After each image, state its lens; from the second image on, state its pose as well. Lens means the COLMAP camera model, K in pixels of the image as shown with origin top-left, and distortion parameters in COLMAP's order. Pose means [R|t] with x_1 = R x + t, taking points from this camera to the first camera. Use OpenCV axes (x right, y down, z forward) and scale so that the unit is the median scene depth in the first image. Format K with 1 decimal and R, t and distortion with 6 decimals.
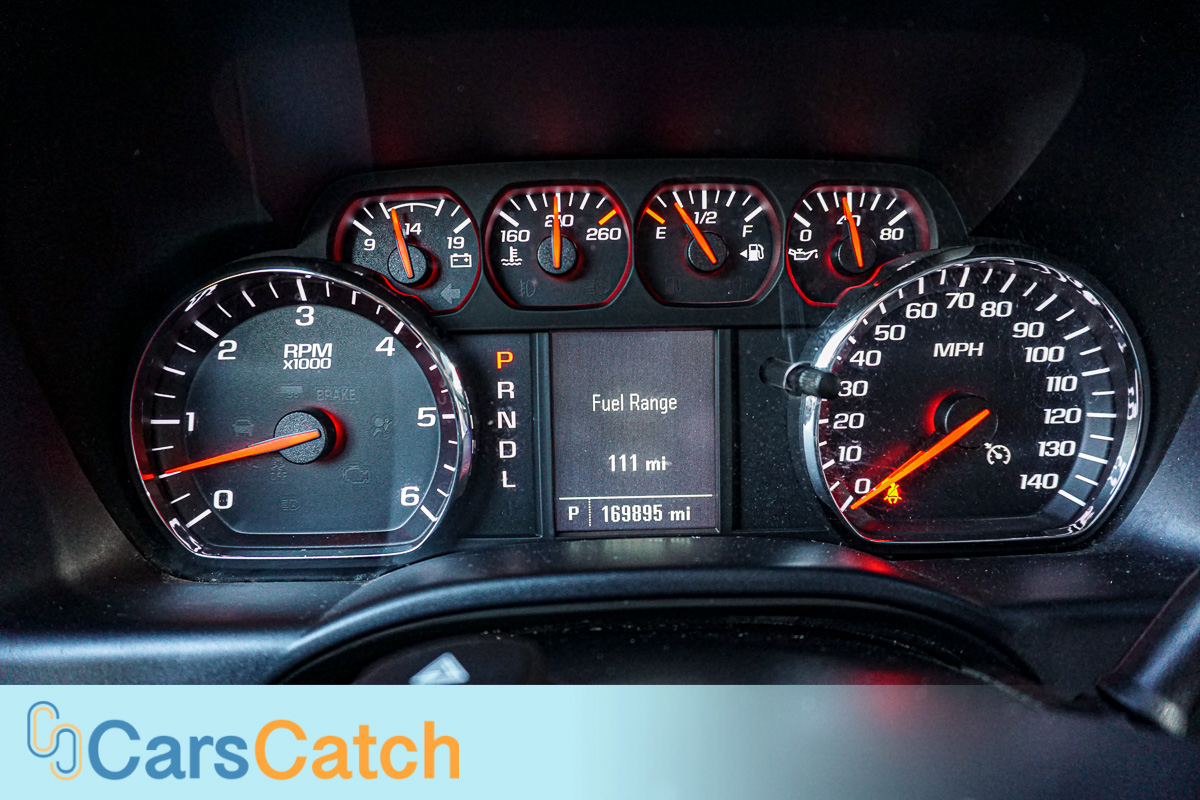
lens RADIAL K [[815.1, 0, 599.2], [0, 815.1, 407.0], [0, 0, 1]] dist [-0.037545, 0.029537]
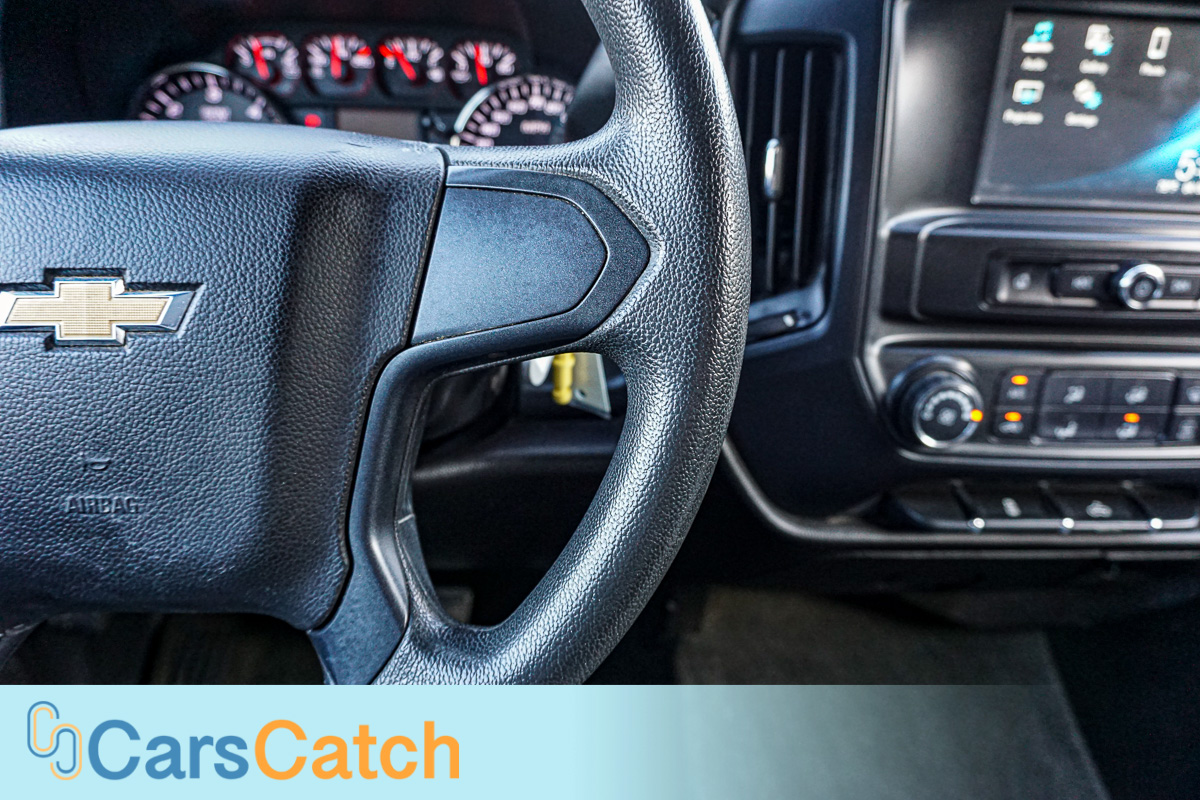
lens RADIAL K [[815.1, 0, 597.5], [0, 815.1, 388.5], [0, 0, 1]] dist [-0.037545, 0.029537]
pose [[0.998373, 0.040062, 0.040583, 0.545536], [-0.044112, 0.993558, 0.104386, 0.365048], [-0.036140, -0.106006, 0.993709, -1.122338]]
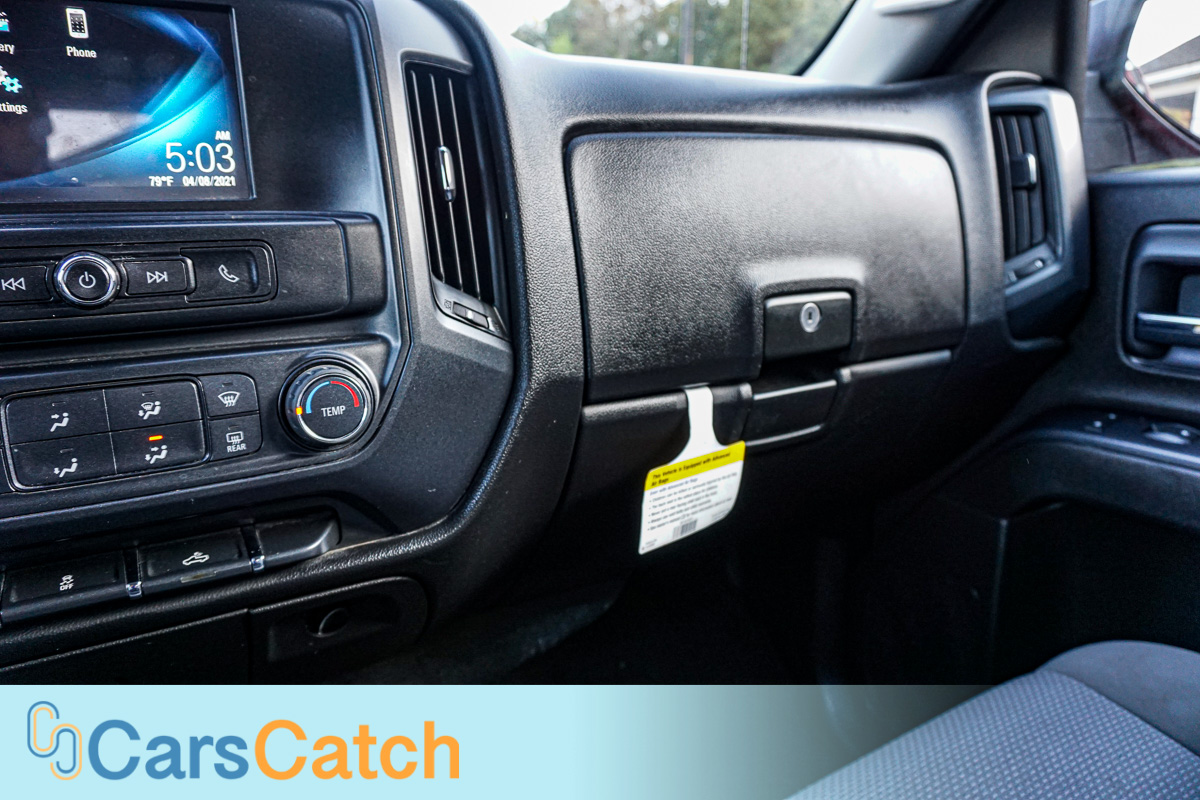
lens RADIAL K [[815.1, 0, 602.2], [0, 815.1, 391.9], [0, 0, 1]] dist [-0.037545, 0.029537]
pose [[0.881035, -0.110272, 0.460019, 1.766595], [0.154470, 0.986208, -0.059437, 0.675674], [-0.447120, 0.123425, 0.885917, -1.114387]]
